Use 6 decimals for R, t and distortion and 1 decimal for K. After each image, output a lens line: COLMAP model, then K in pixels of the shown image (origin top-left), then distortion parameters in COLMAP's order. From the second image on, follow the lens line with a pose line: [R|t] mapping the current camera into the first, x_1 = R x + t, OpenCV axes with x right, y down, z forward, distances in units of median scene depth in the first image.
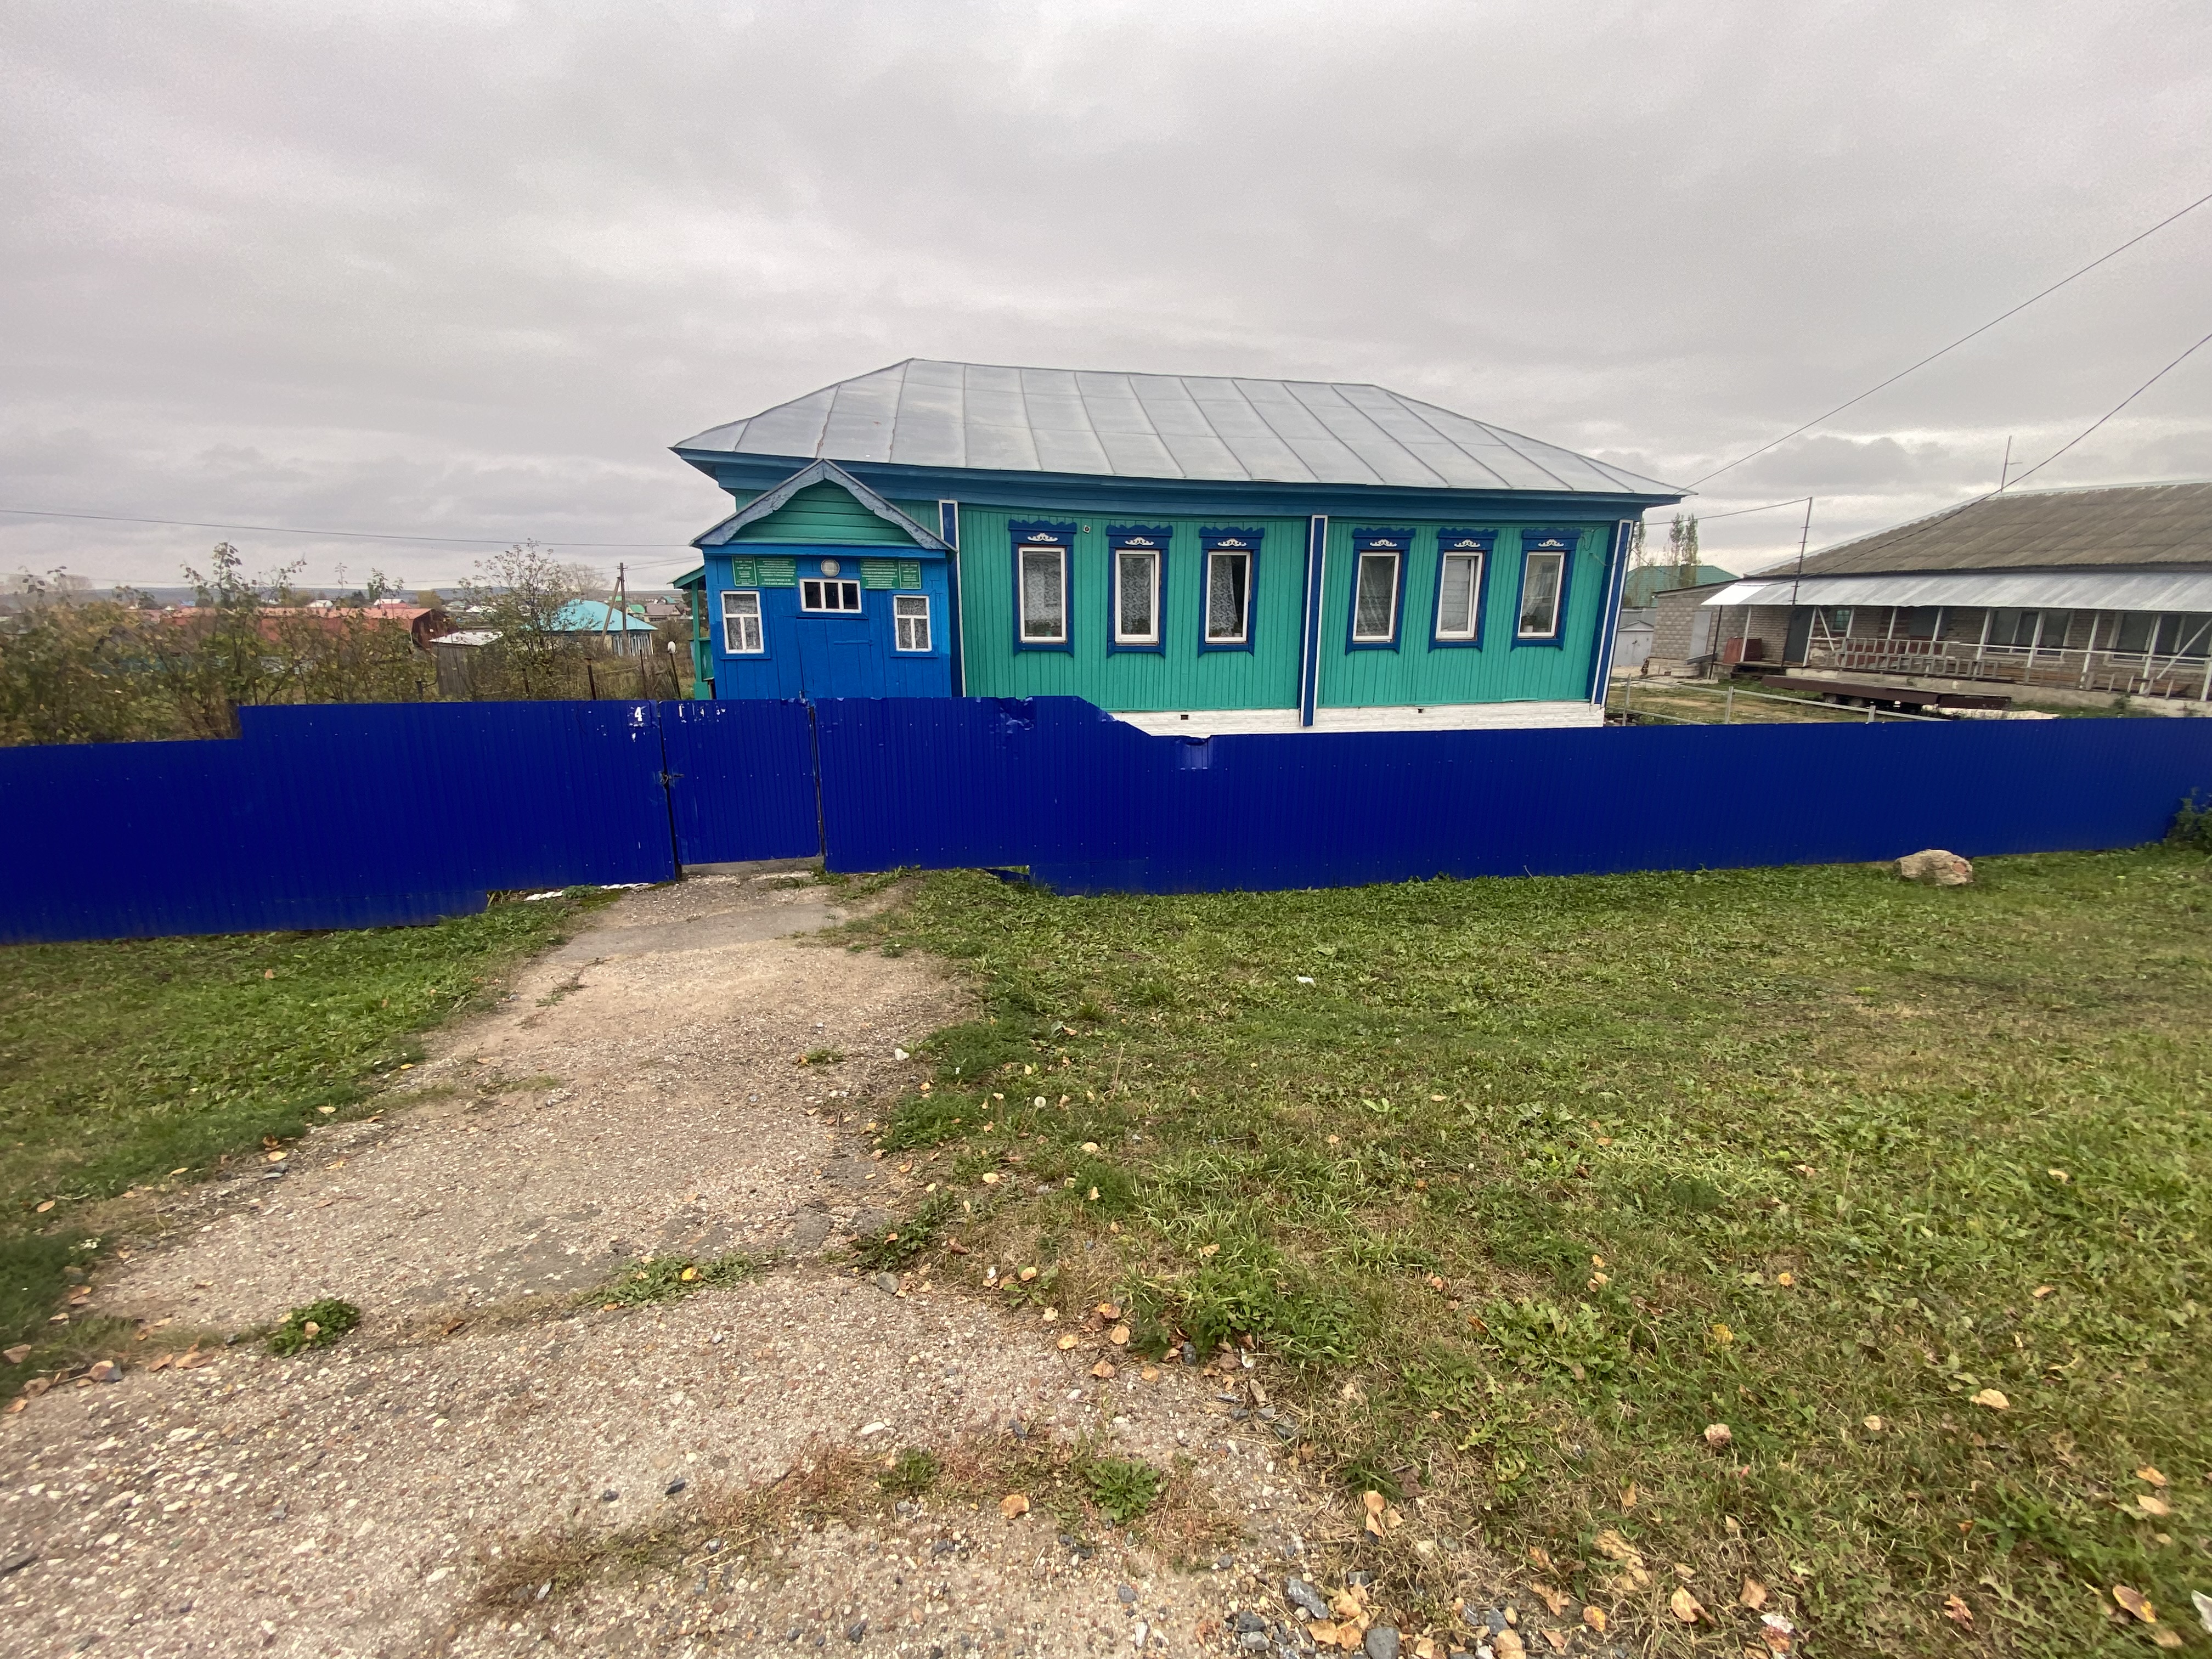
lens RADIAL K [[888.8, 0, 1105.2], [0, 888.8, 838.3], [0, 0, 1]] dist [0.003388, -0.000438]
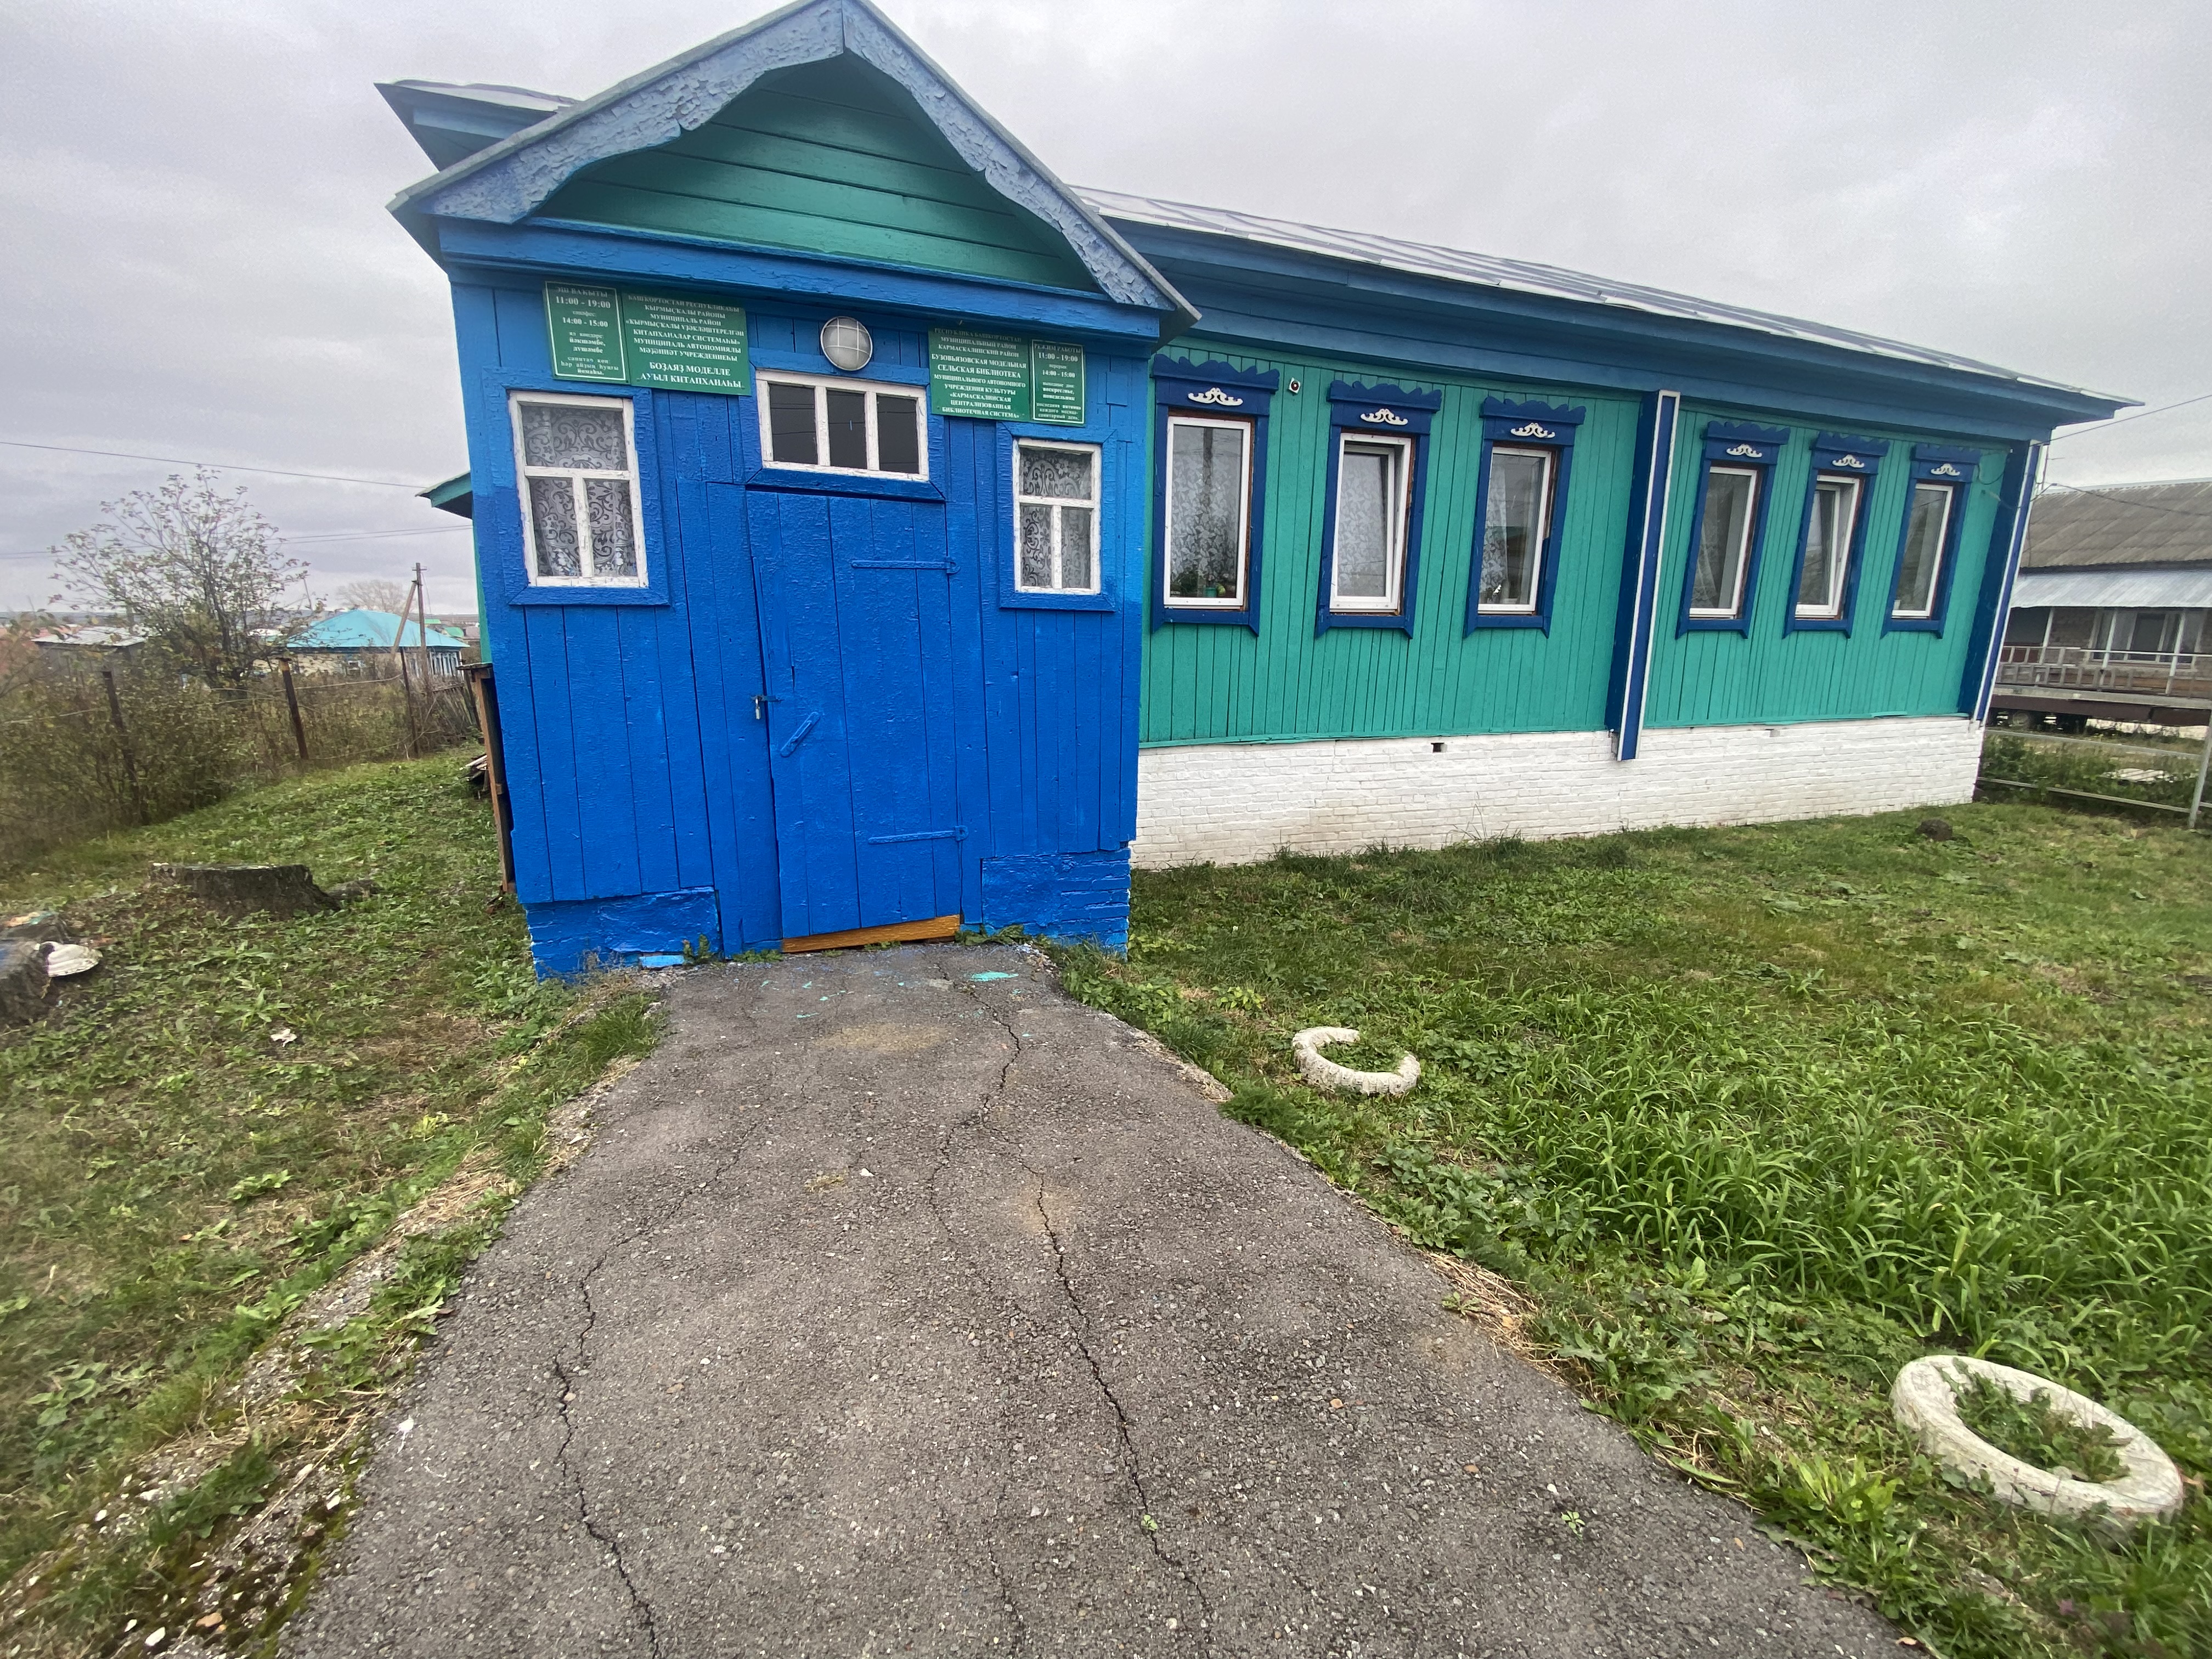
lens RADIAL K [[888.8, 0, 1106.1], [0, 888.8, 846.0], [0, 0, 1]] dist [0.003388, -0.000438]
pose [[0.988628, -0.028631, 0.147634, -0.205524], [0.031365, 0.999376, -0.016225, -0.074779], [-0.147077, 0.020671, 0.988909, 0.496214]]
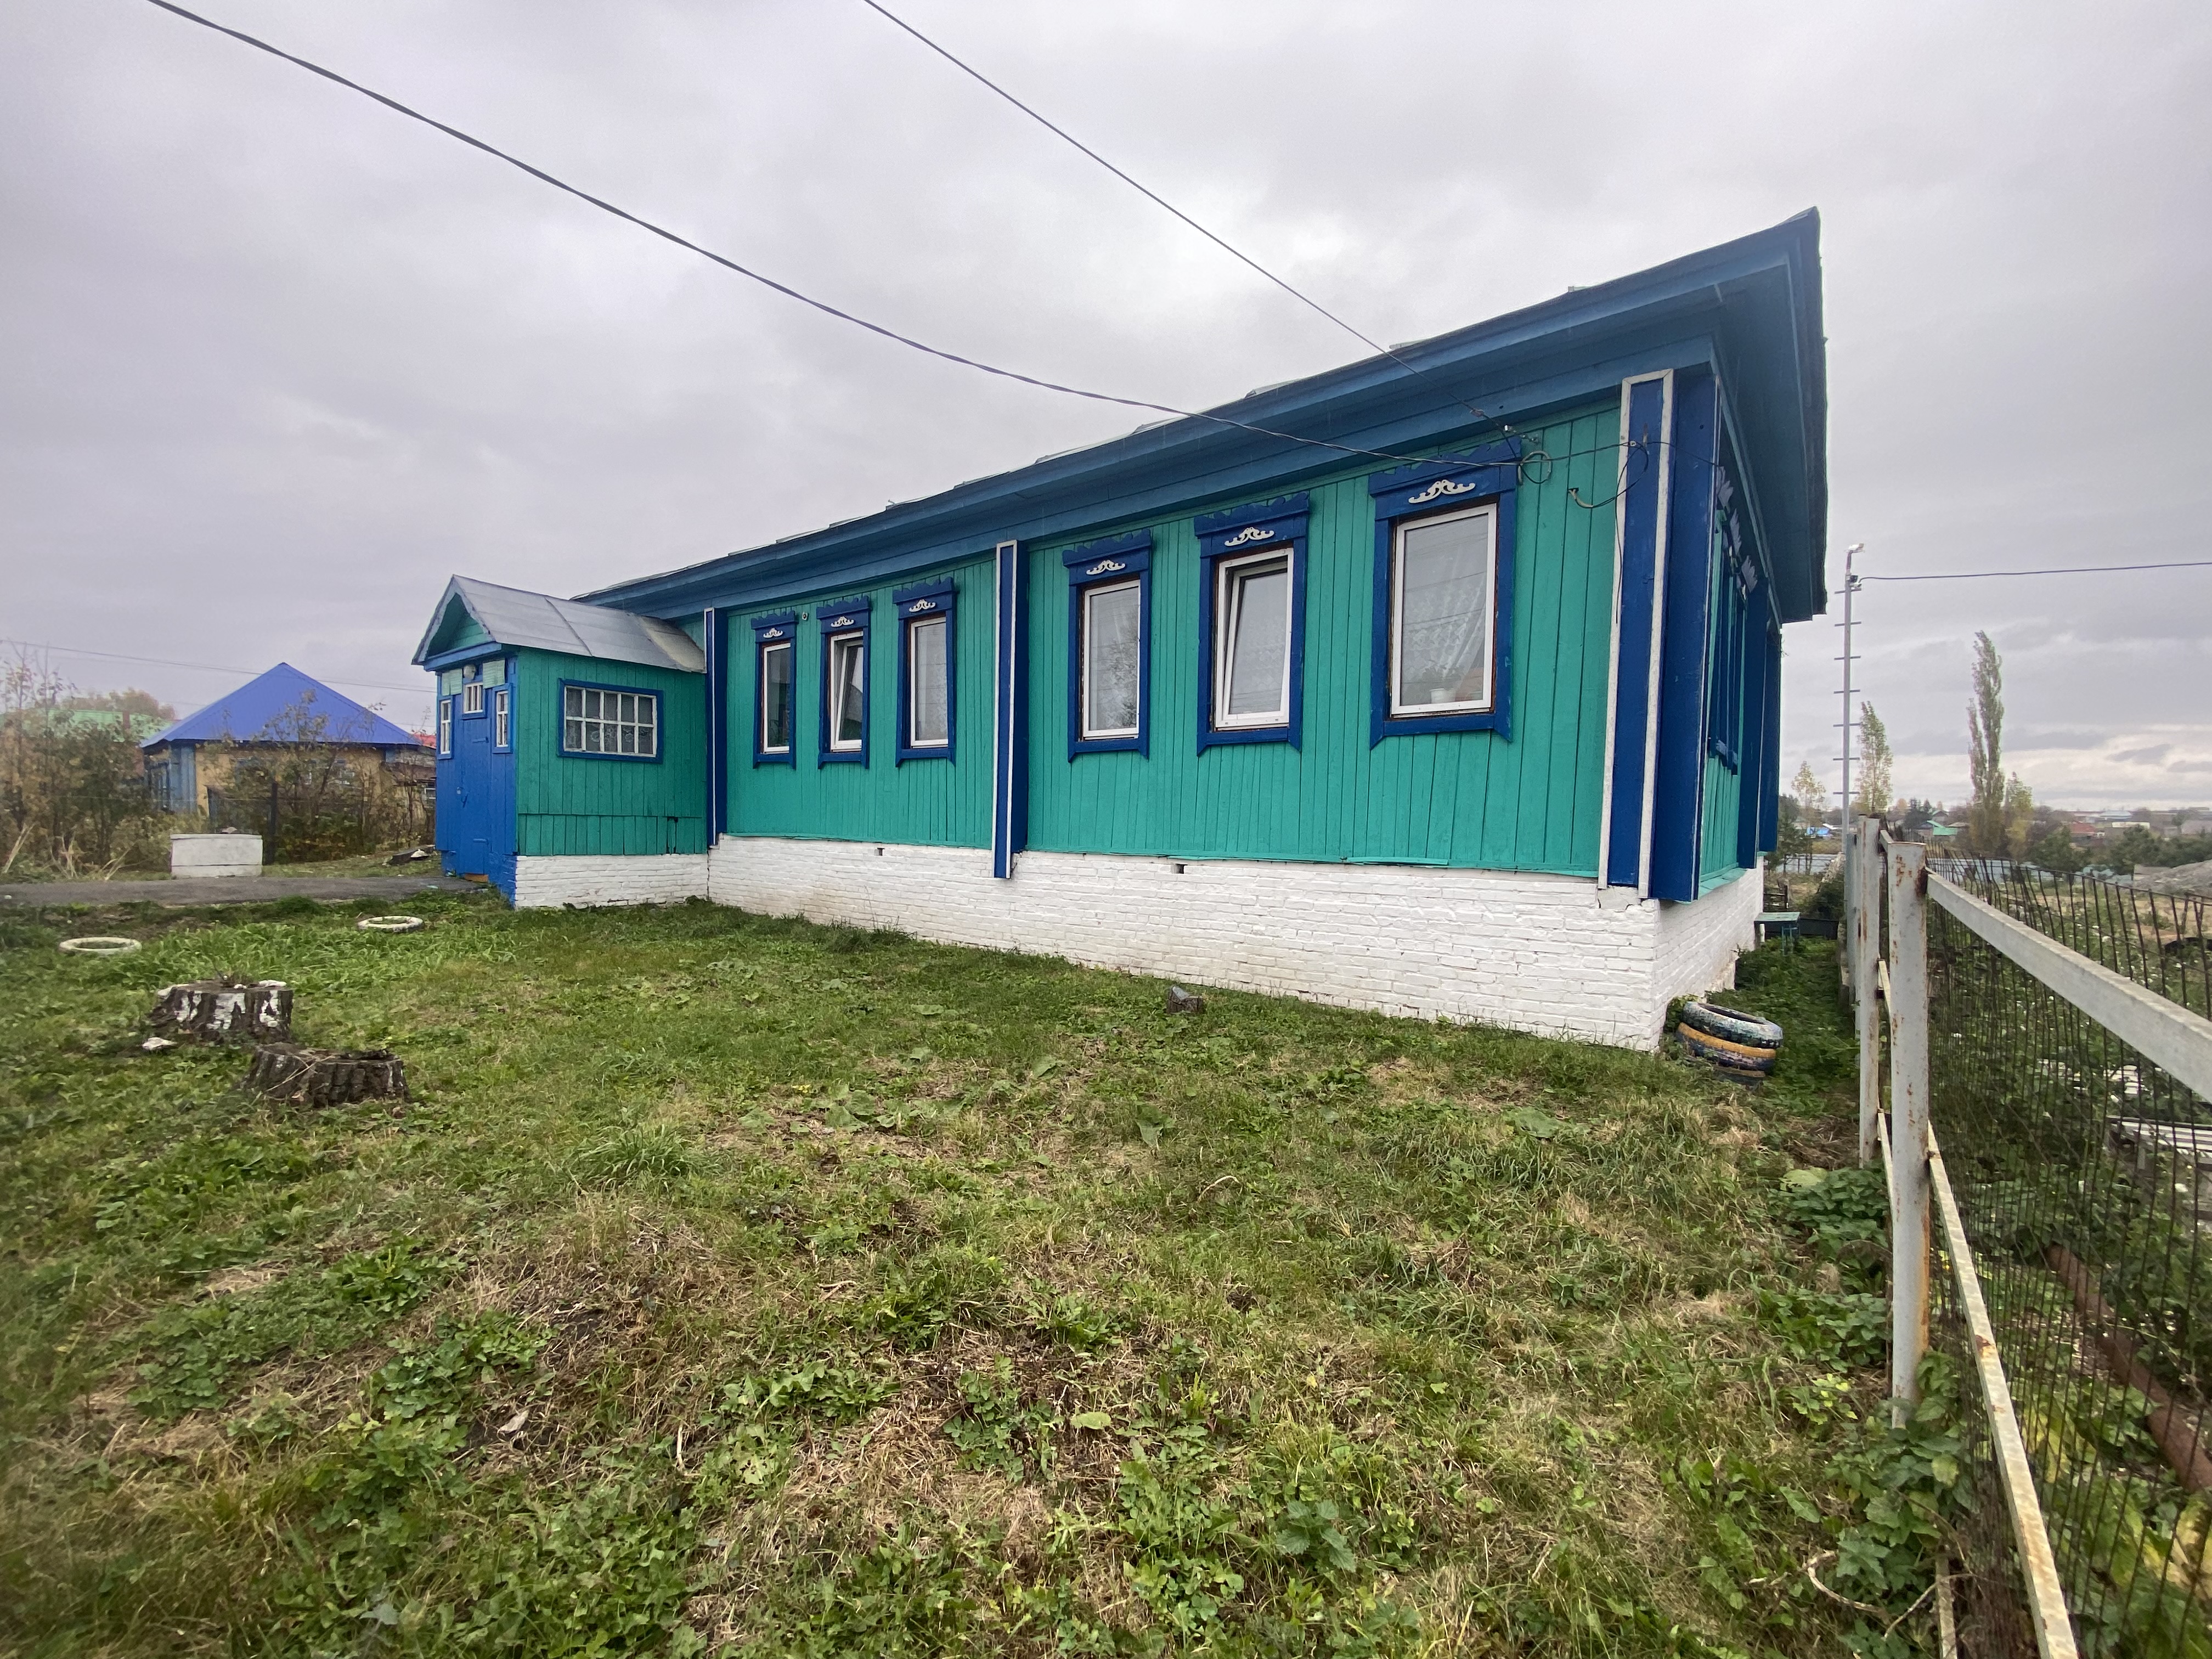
lens RADIAL K [[888.8, 0, 1103.0], [0, 888.8, 814.2], [0, 0, 1]] dist [0.003388, -0.000438]
pose [[0.653167, 0.026693, -0.756743, 0.761898], [-0.149615, 0.984226, -0.094419, -0.128798], [0.742286, 0.174891, 0.646857, 0.685260]]
